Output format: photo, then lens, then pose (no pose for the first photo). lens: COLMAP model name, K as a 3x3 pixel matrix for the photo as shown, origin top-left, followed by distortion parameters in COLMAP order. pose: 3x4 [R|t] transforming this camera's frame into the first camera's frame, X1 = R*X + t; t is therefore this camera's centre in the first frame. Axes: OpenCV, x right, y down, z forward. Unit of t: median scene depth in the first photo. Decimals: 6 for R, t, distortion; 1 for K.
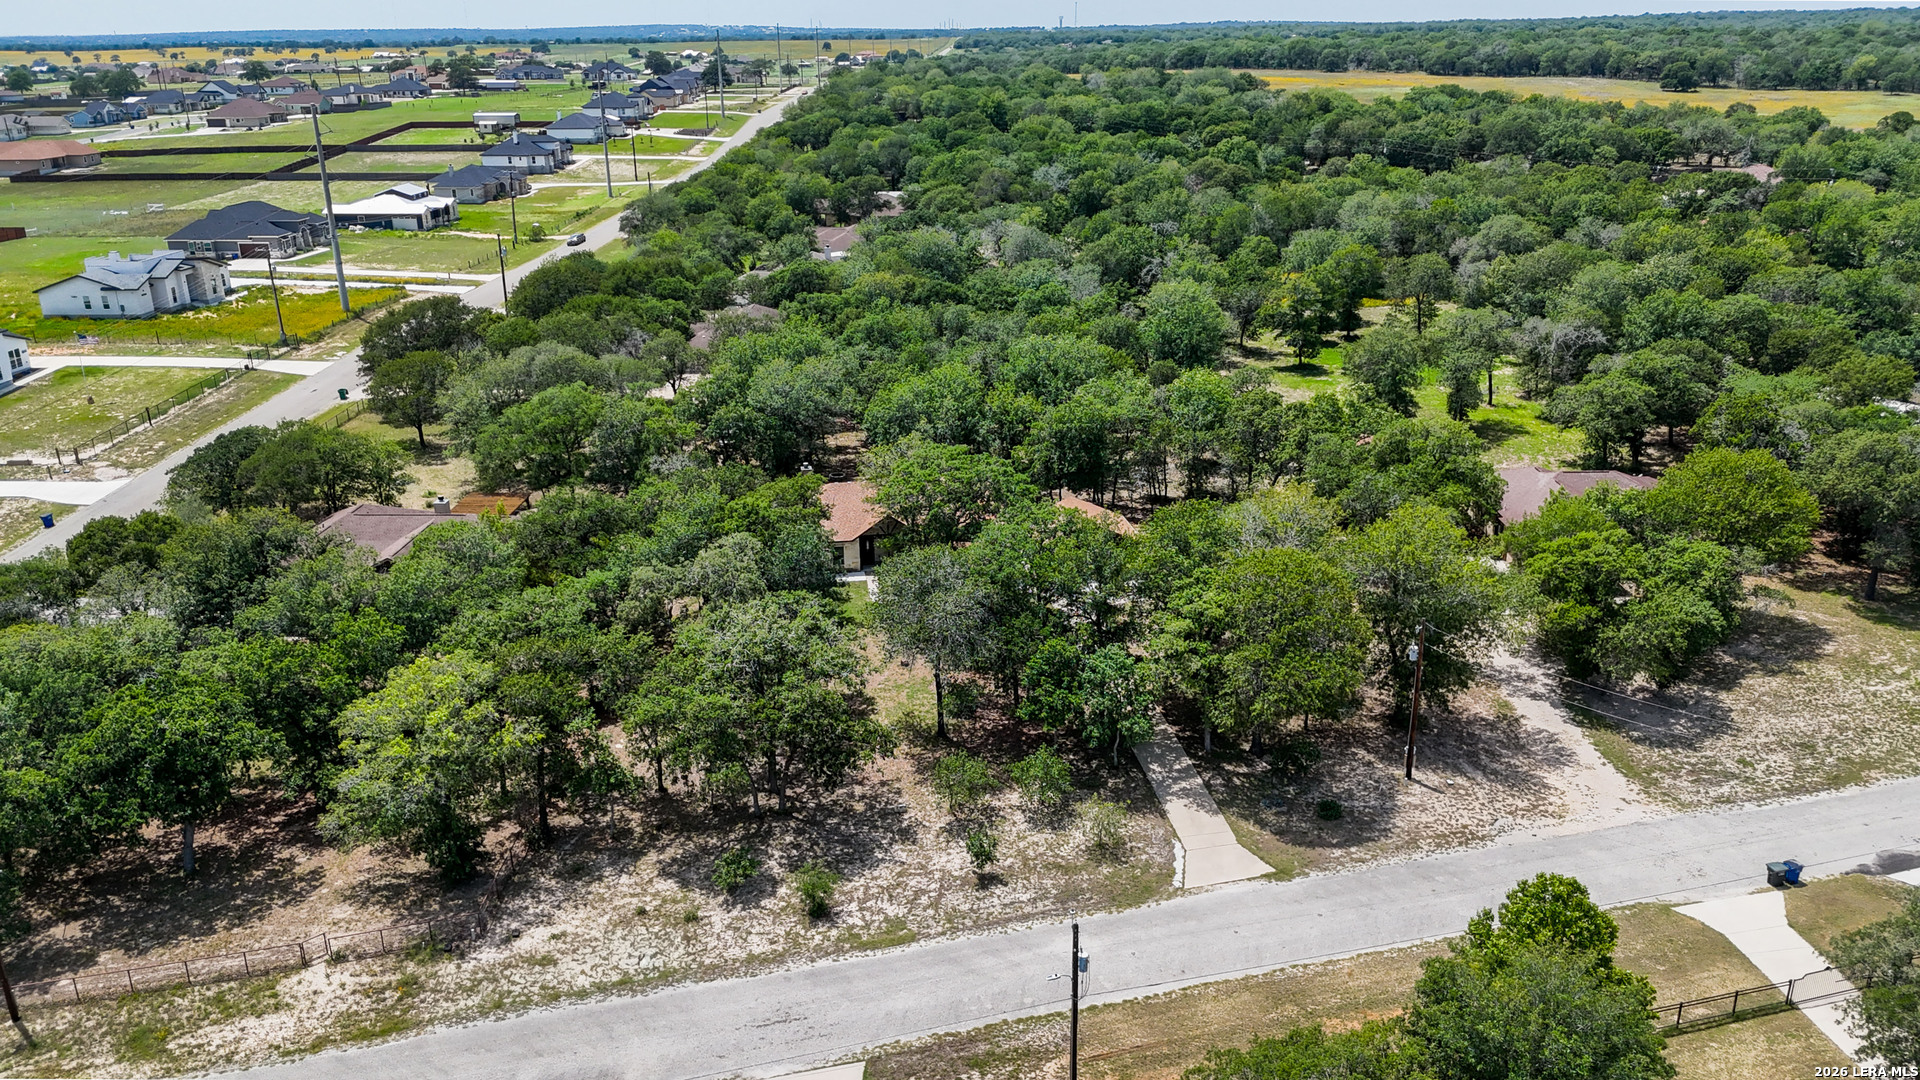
lens RADIAL K [[1349.8, 0, 959.5], [0, 1349.8, 572.7], [0, 0, 1]] dist [-0.000459, -0.000696]
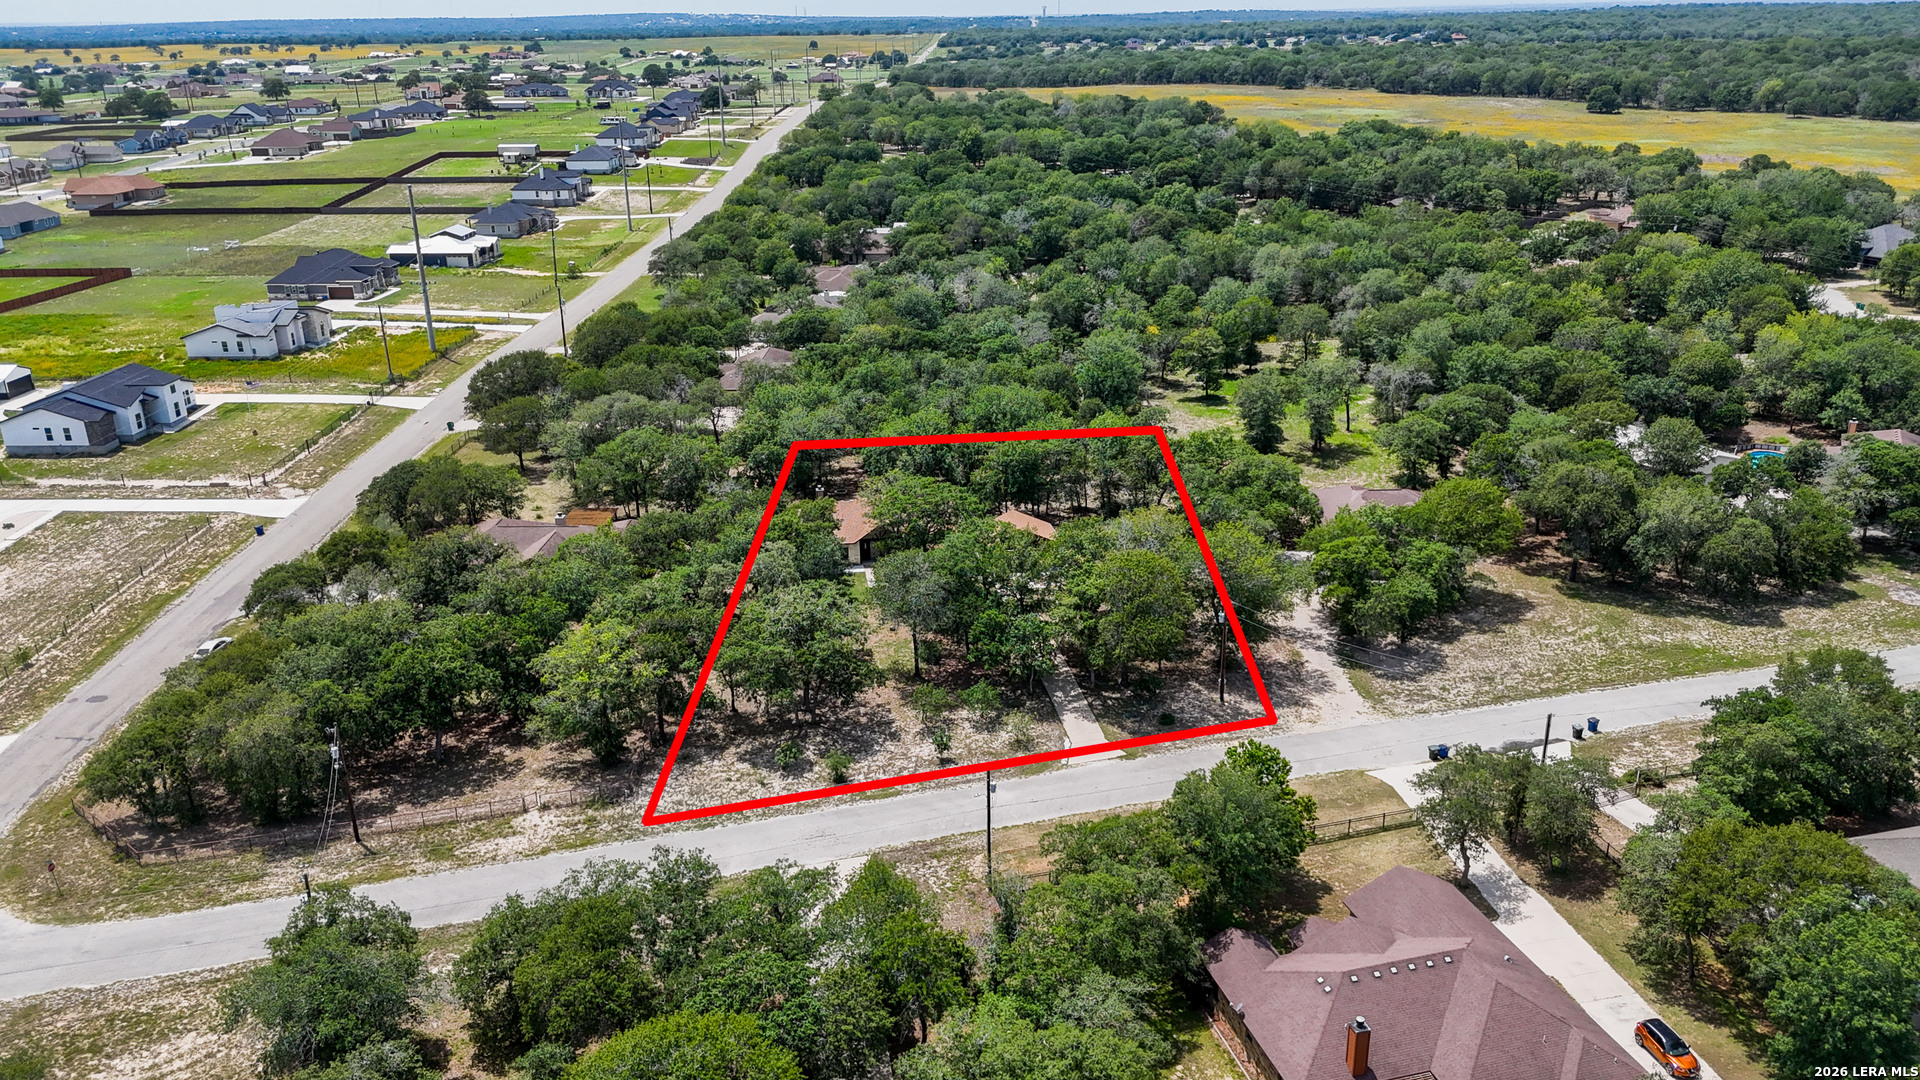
lens RADIAL K [[1349.8, 0, 959.5], [0, 1349.8, 572.7], [0, 0, 1]] dist [-0.000459, -0.000696]
pose [[0.999947, -0.005189, 0.008863, 0.011924], [0.005089, 0.999924, 0.011215, -0.005901], [-0.008921, -0.011169, 0.999898, -0.286718]]
